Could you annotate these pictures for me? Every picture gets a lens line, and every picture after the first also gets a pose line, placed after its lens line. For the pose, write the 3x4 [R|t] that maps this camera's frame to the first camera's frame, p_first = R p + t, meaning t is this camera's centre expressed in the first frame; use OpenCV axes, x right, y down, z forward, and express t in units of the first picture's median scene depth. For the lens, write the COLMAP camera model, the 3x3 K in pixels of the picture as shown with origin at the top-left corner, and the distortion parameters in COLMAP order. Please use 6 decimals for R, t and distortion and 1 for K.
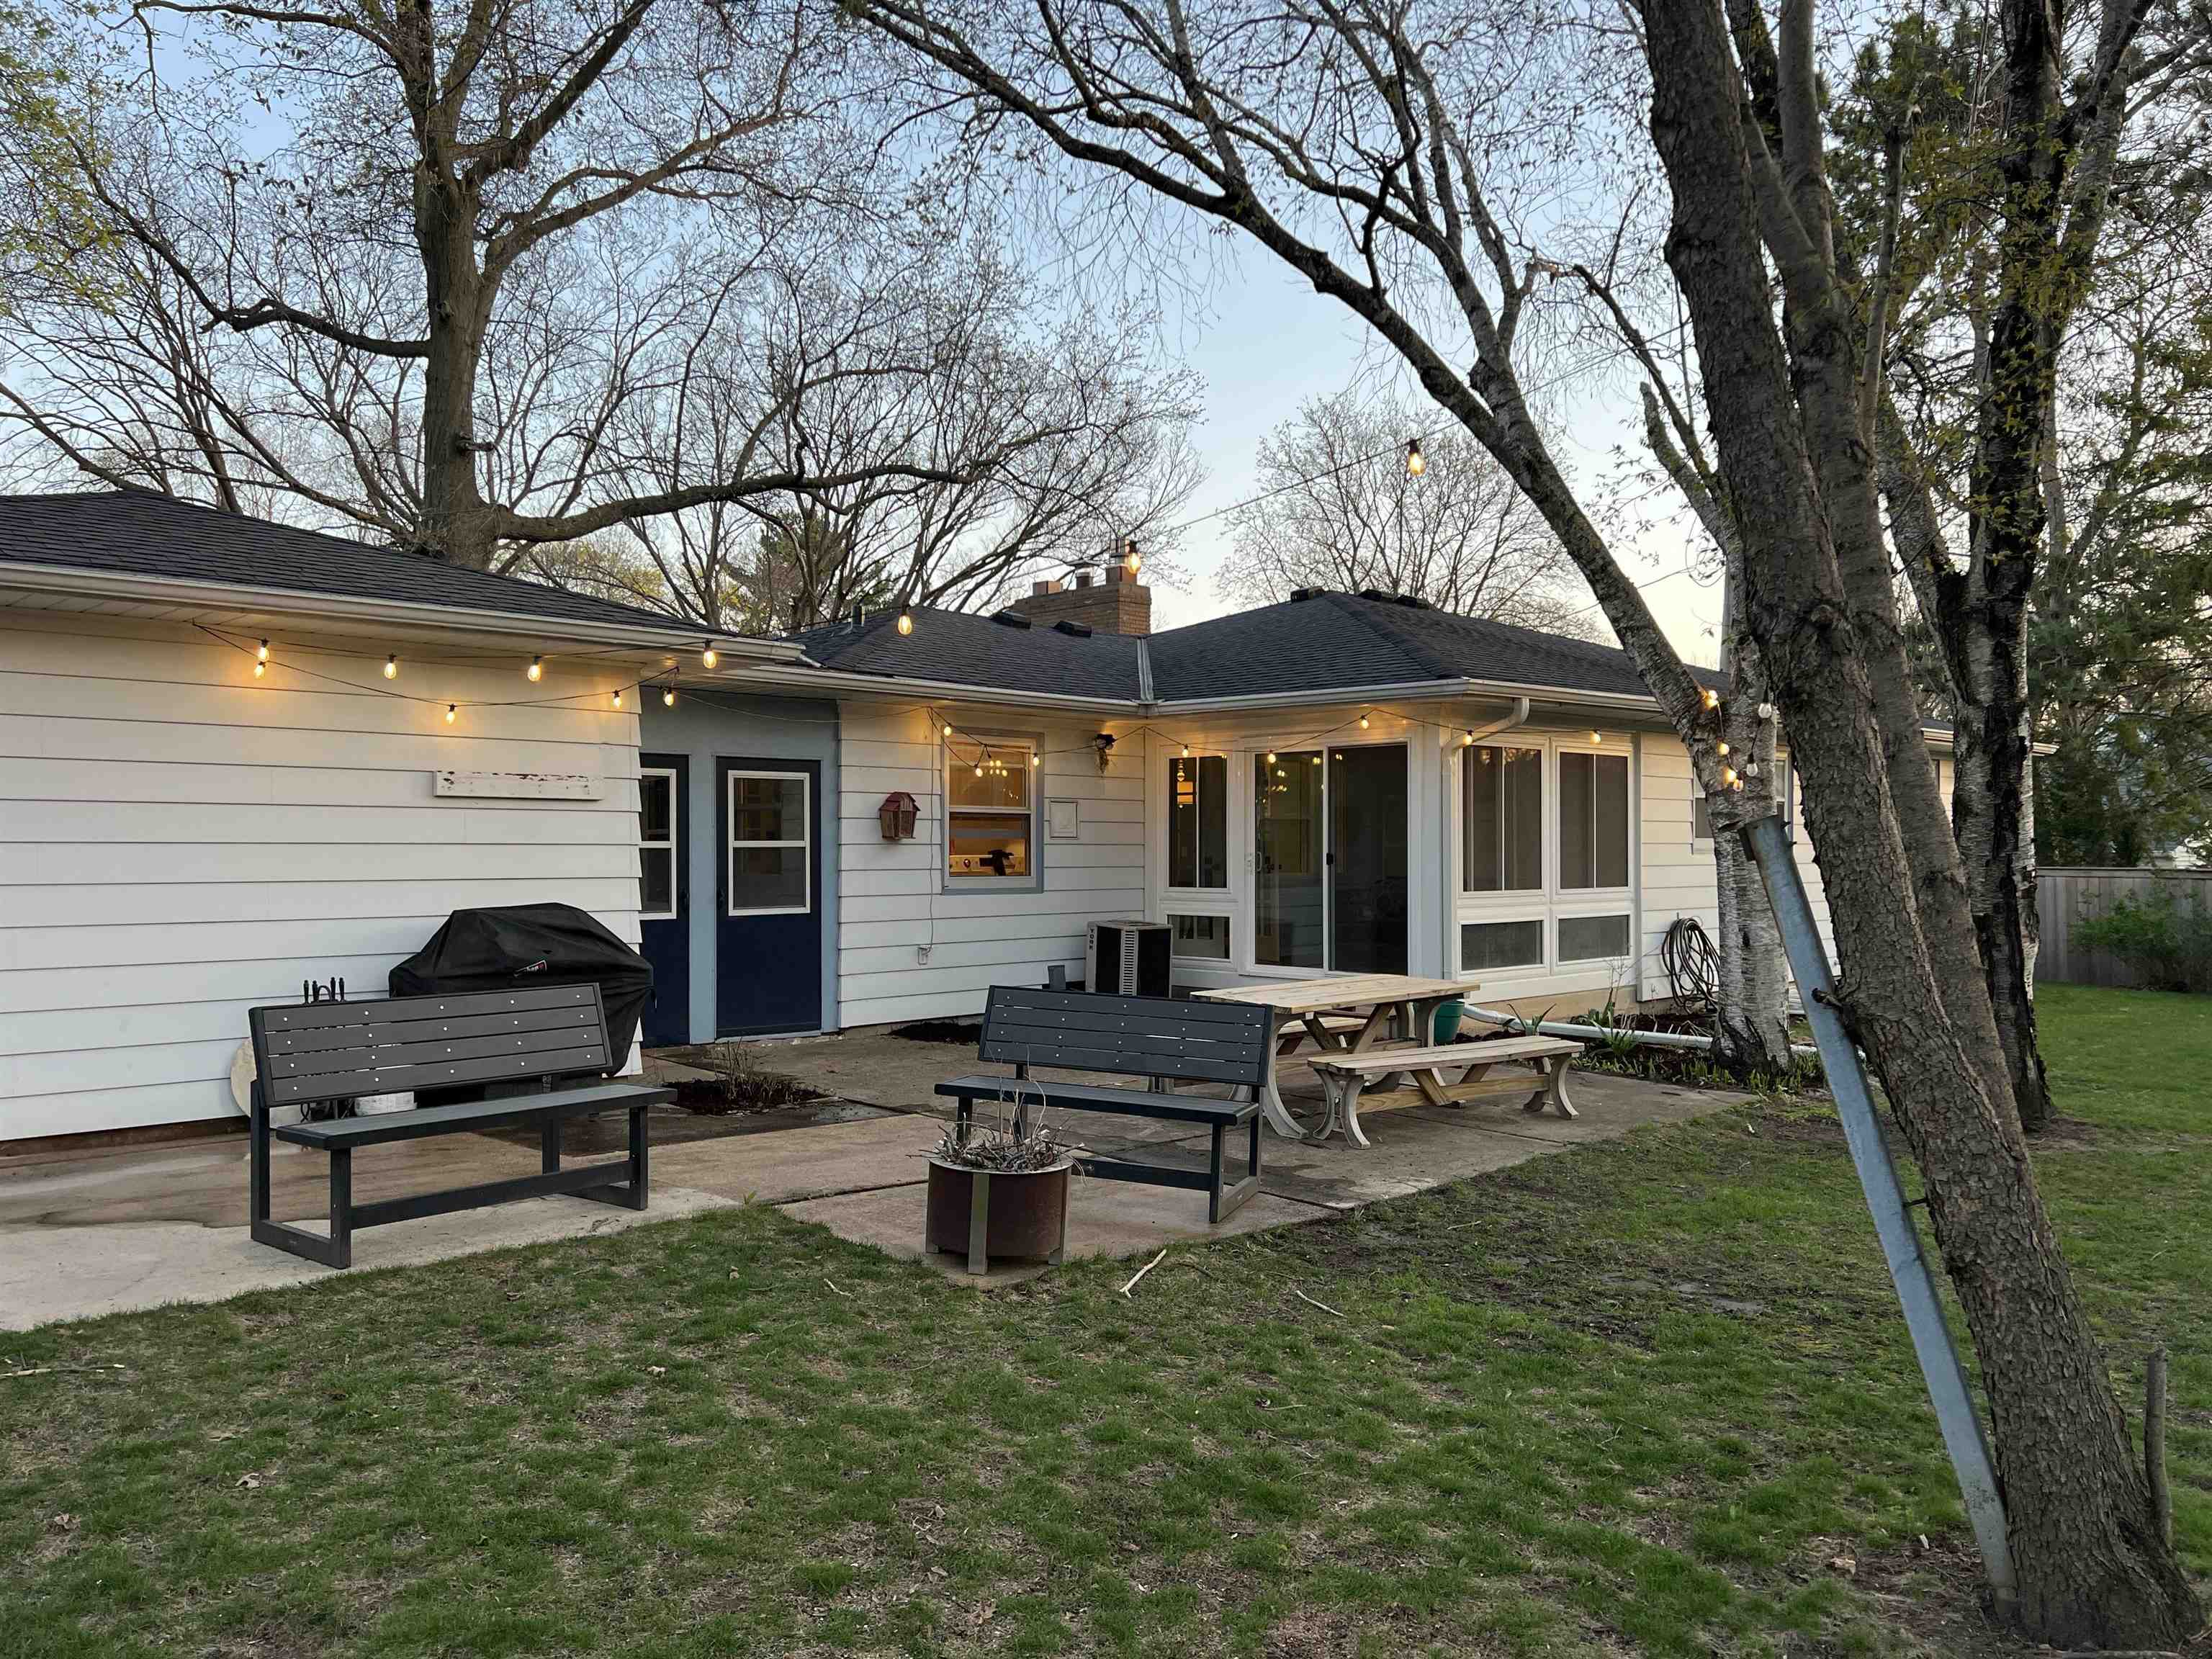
lens RADIAL K [[1694.3, 0, 1106.0], [0, 1694.3, 829.5], [0, 0, 1]] dist [0.075396, -0.004281]
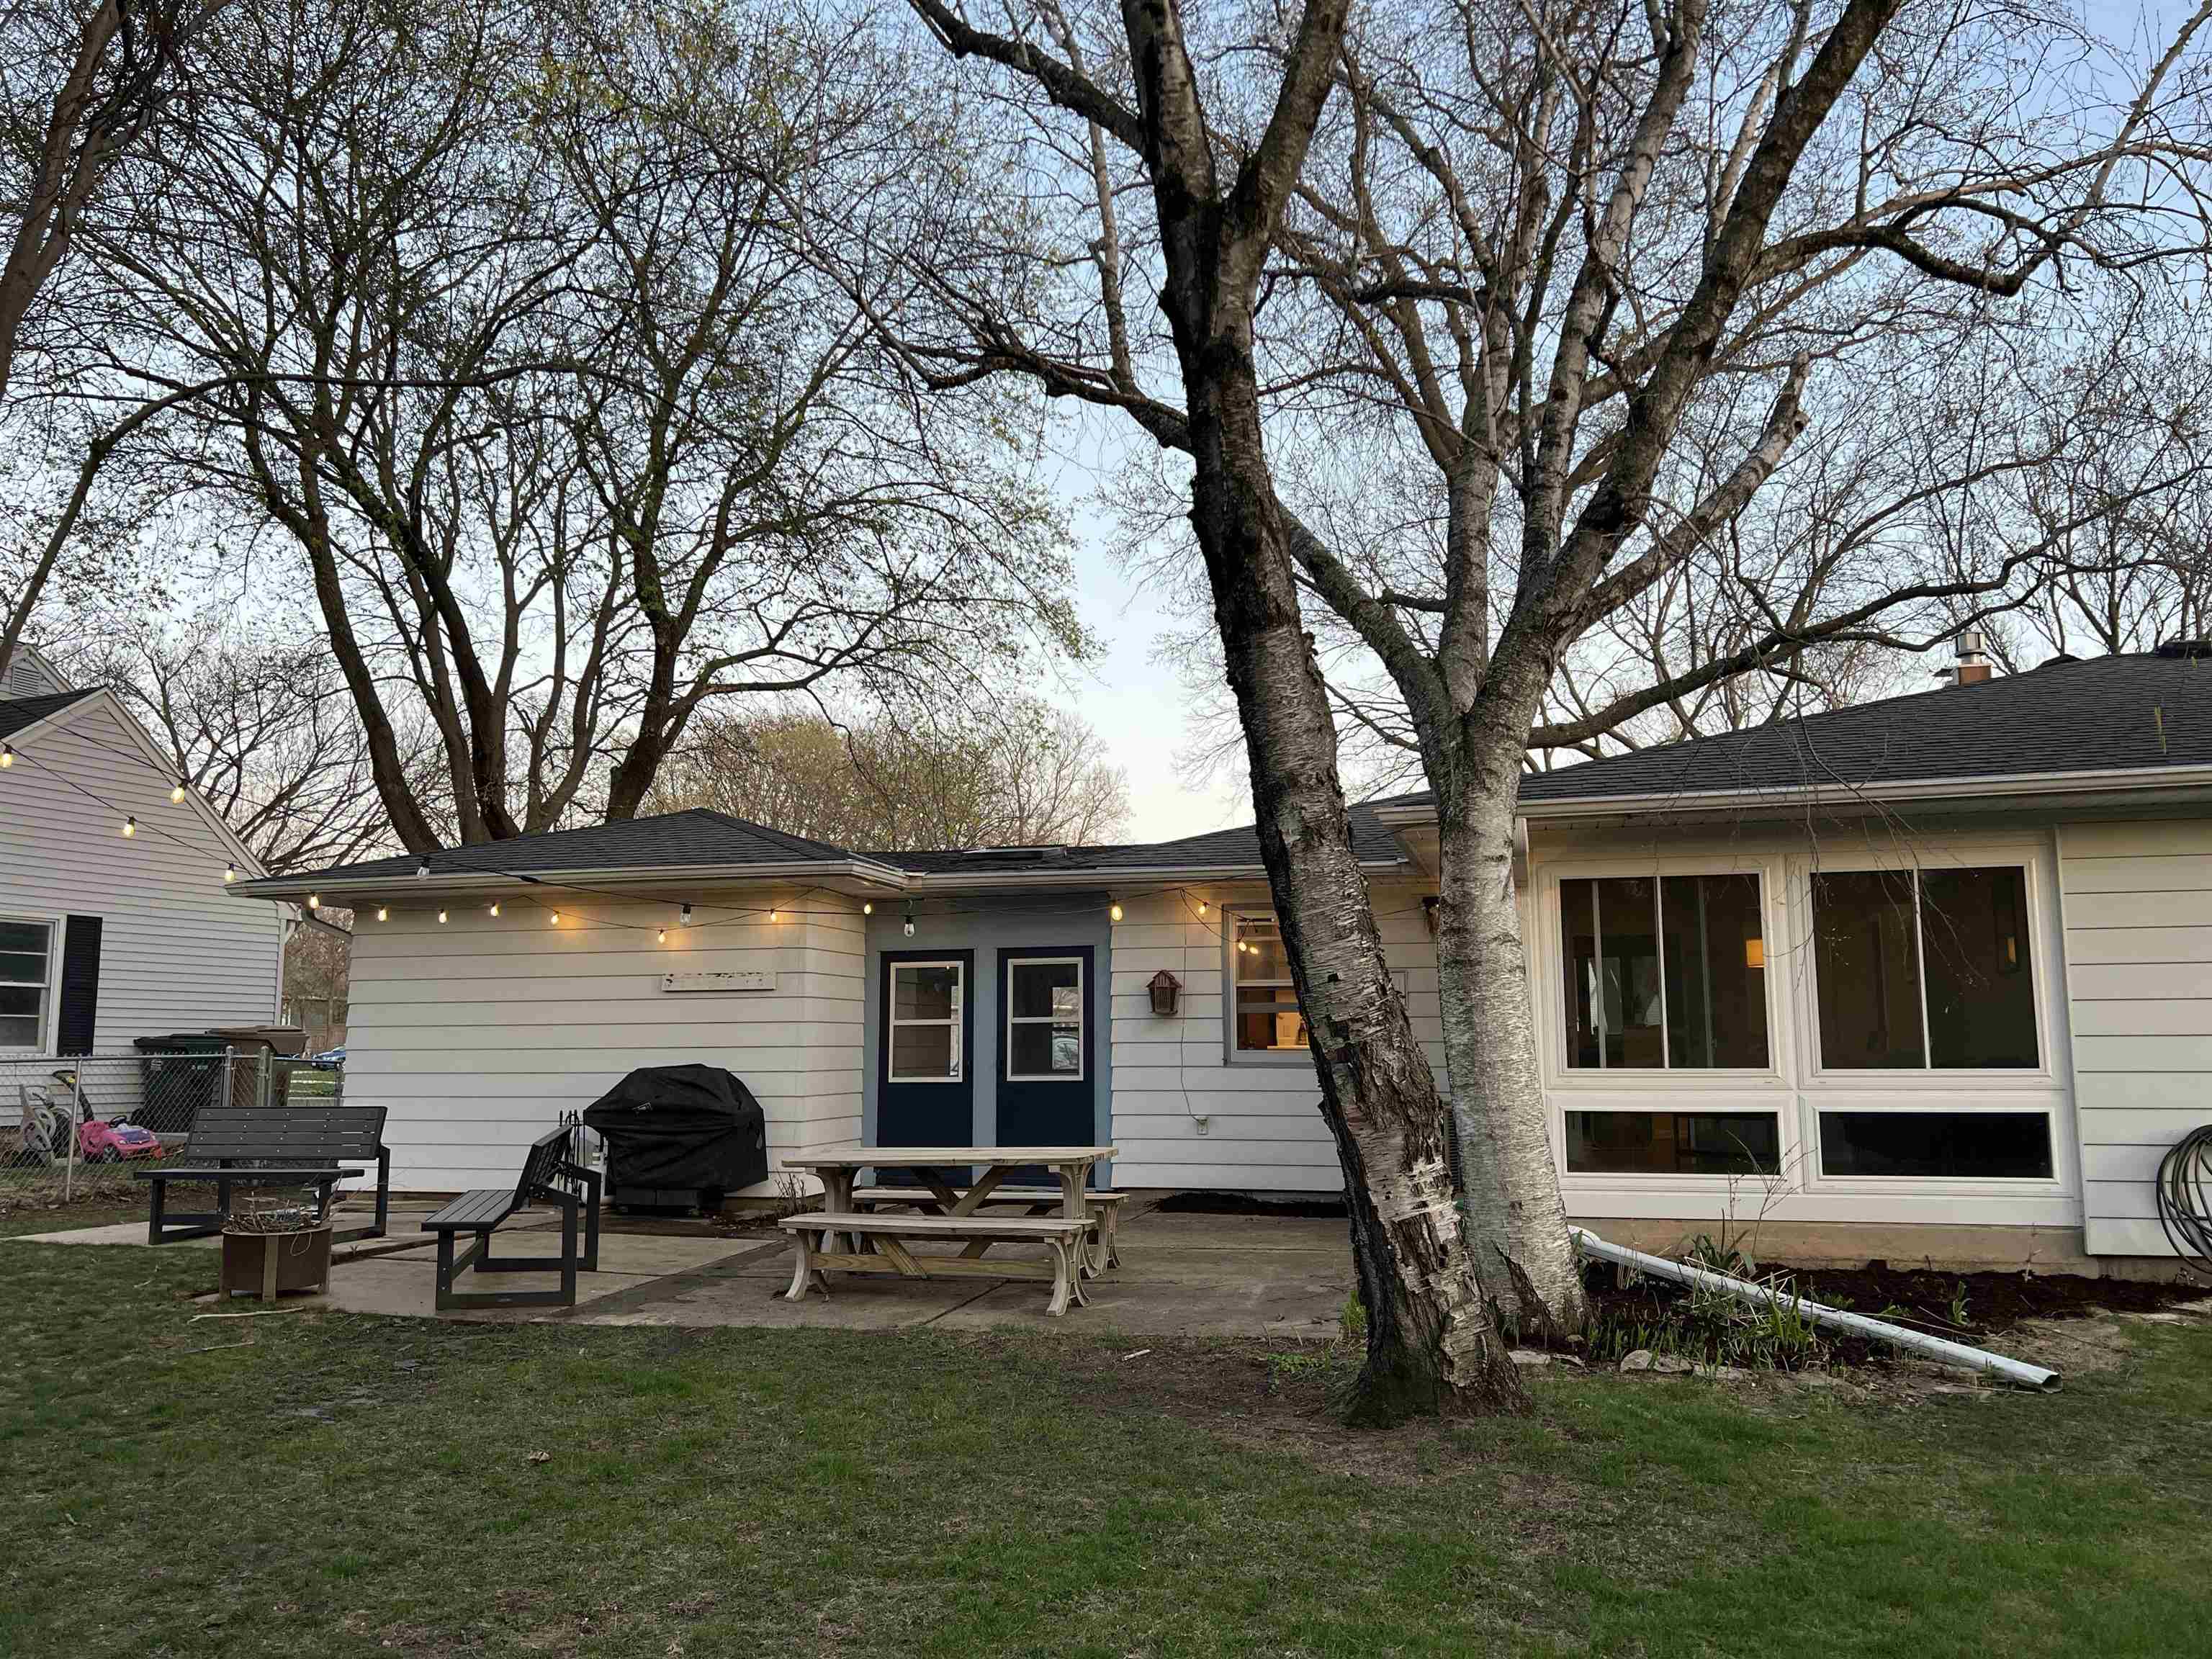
lens RADIAL K [[1694.3, 0, 1106.0], [0, 1694.3, 829.5], [0, 0, 1]] dist [0.075396, -0.004281]
pose [[0.495522, -0.113457, -0.861153, 0.699217], [0.016911, 0.992505, -0.121031, 0.016953], [0.868431, 0.045411, 0.493727, 0.377723]]
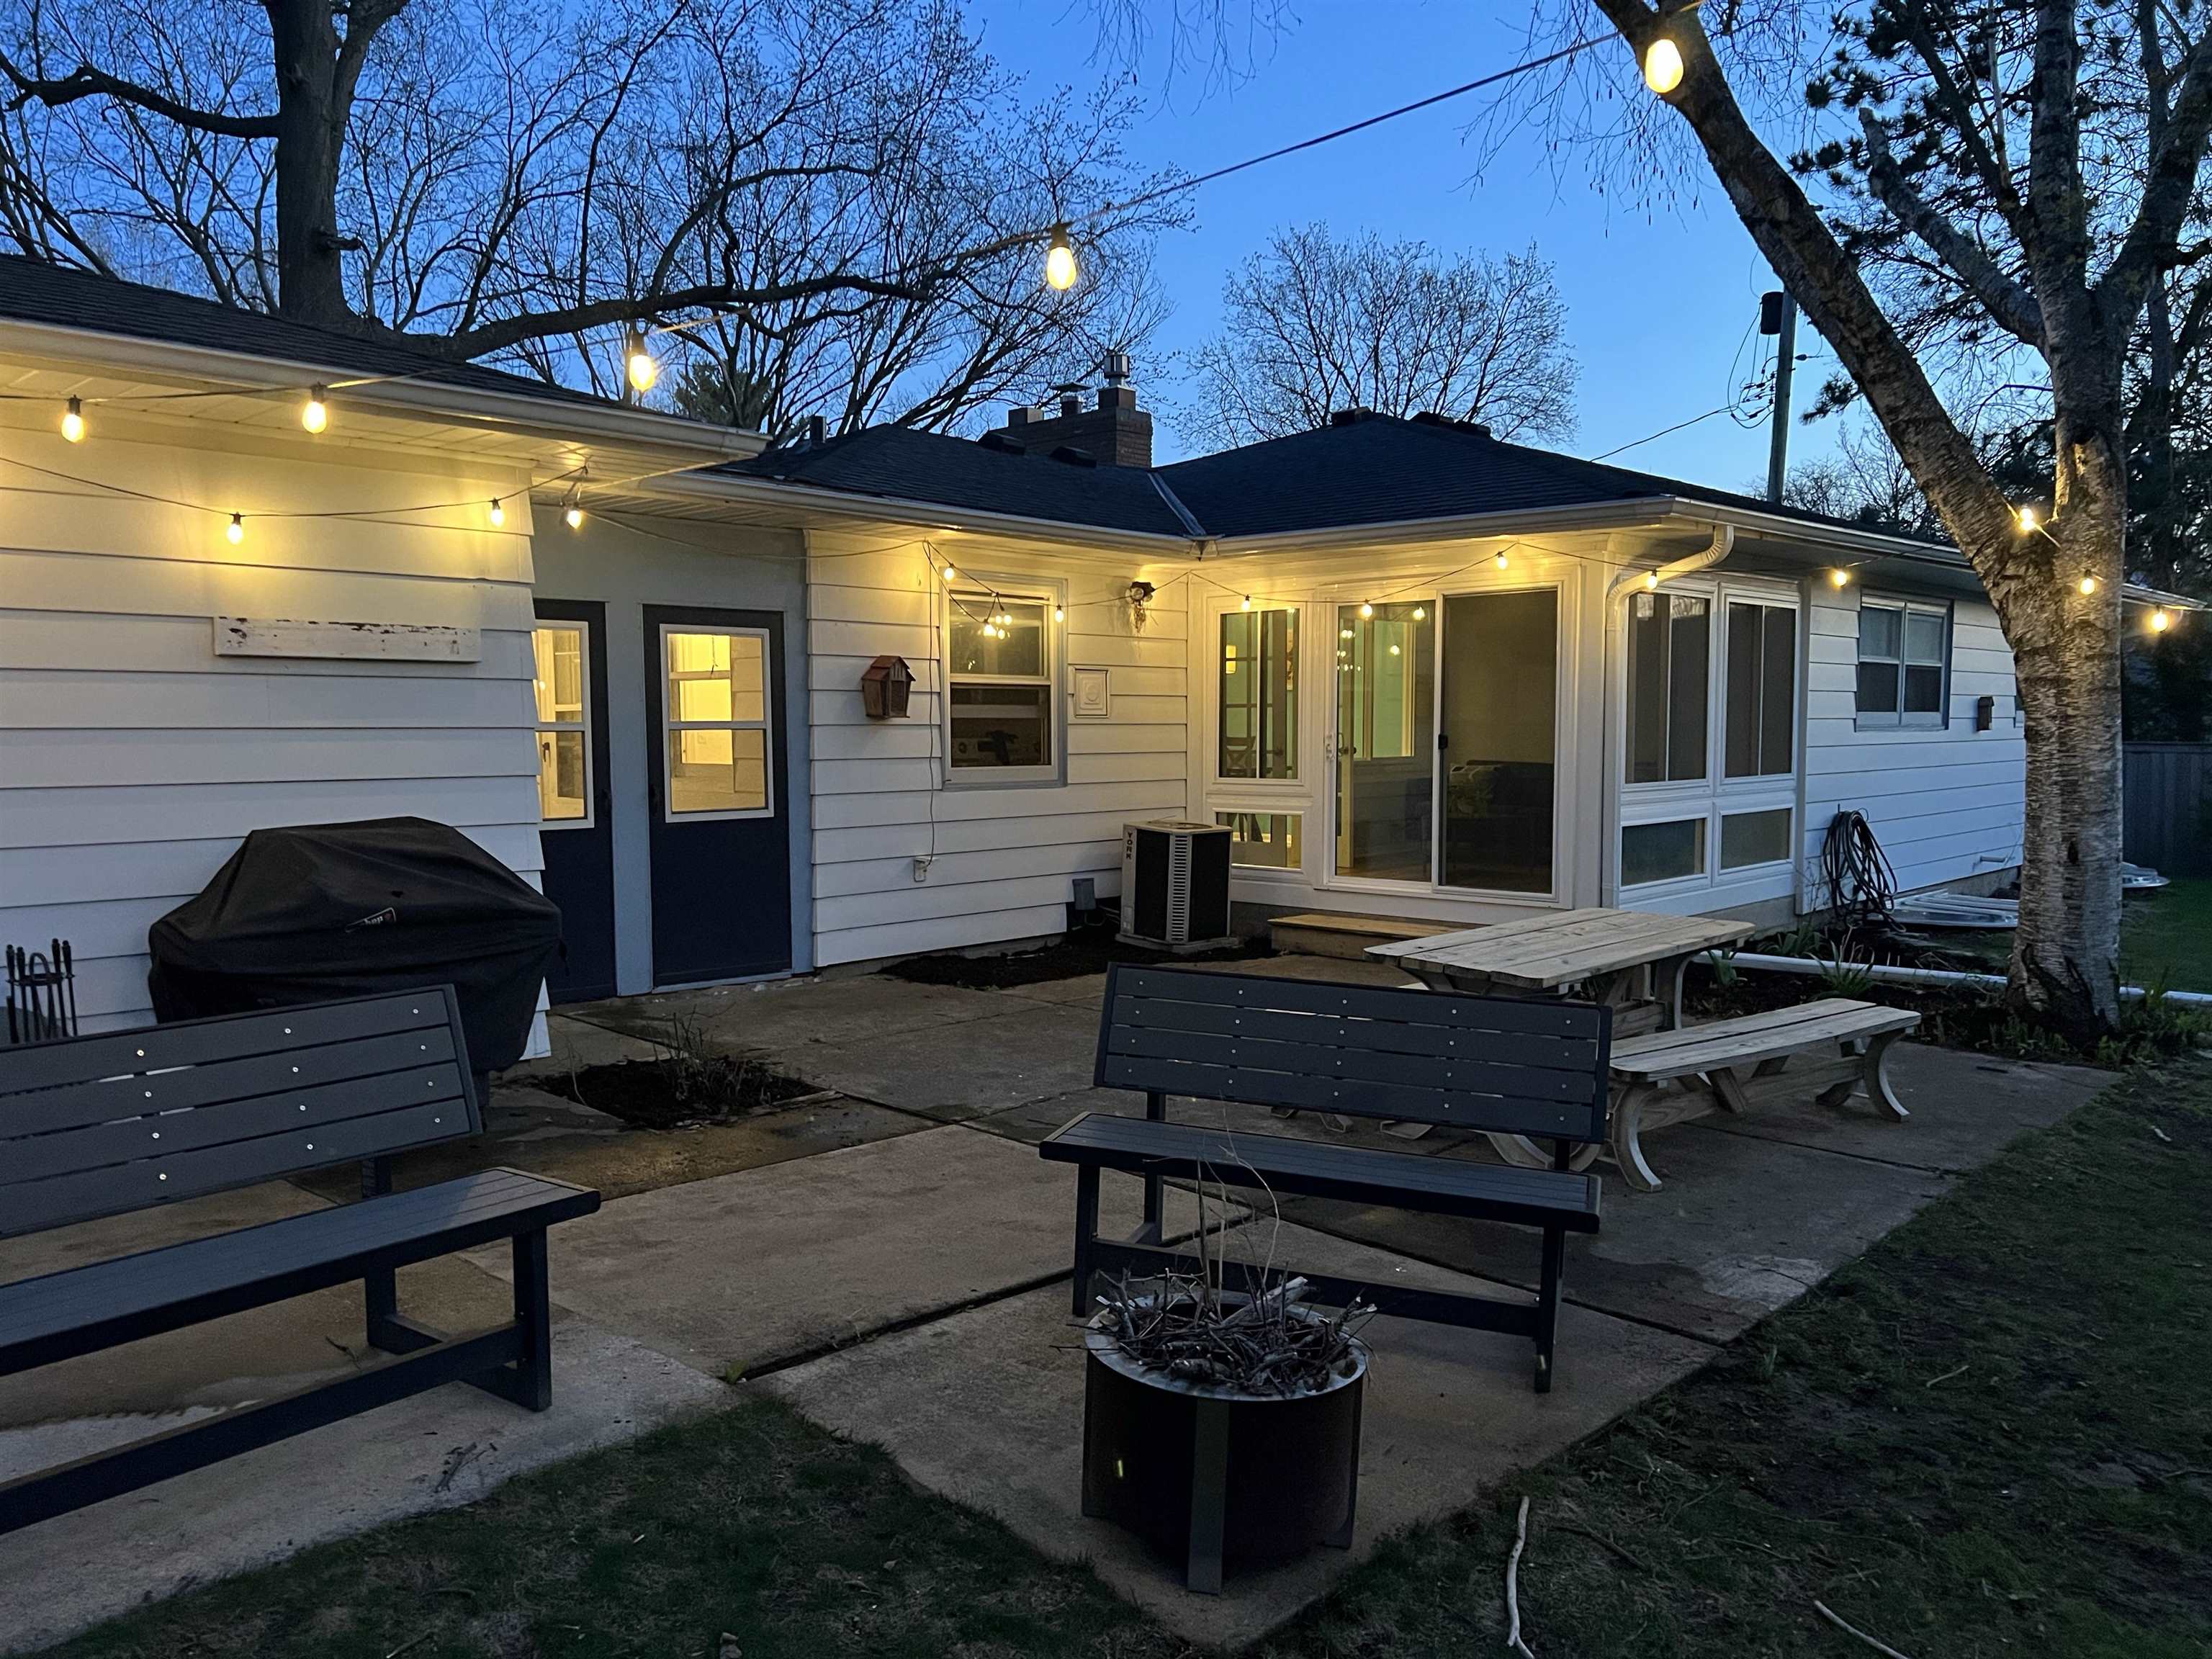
lens RADIAL K [[1742.7, 0, 1096.2], [0, 1742.7, 852.2], [0, 0, 1]] dist [0.037516, 0.005064]
pose [[0.999509, -0.005062, 0.030935, -0.046583], [0.002409, 0.996360, 0.085212, -0.000666], [-0.031254, -0.085096, 0.995882, 0.189523]]
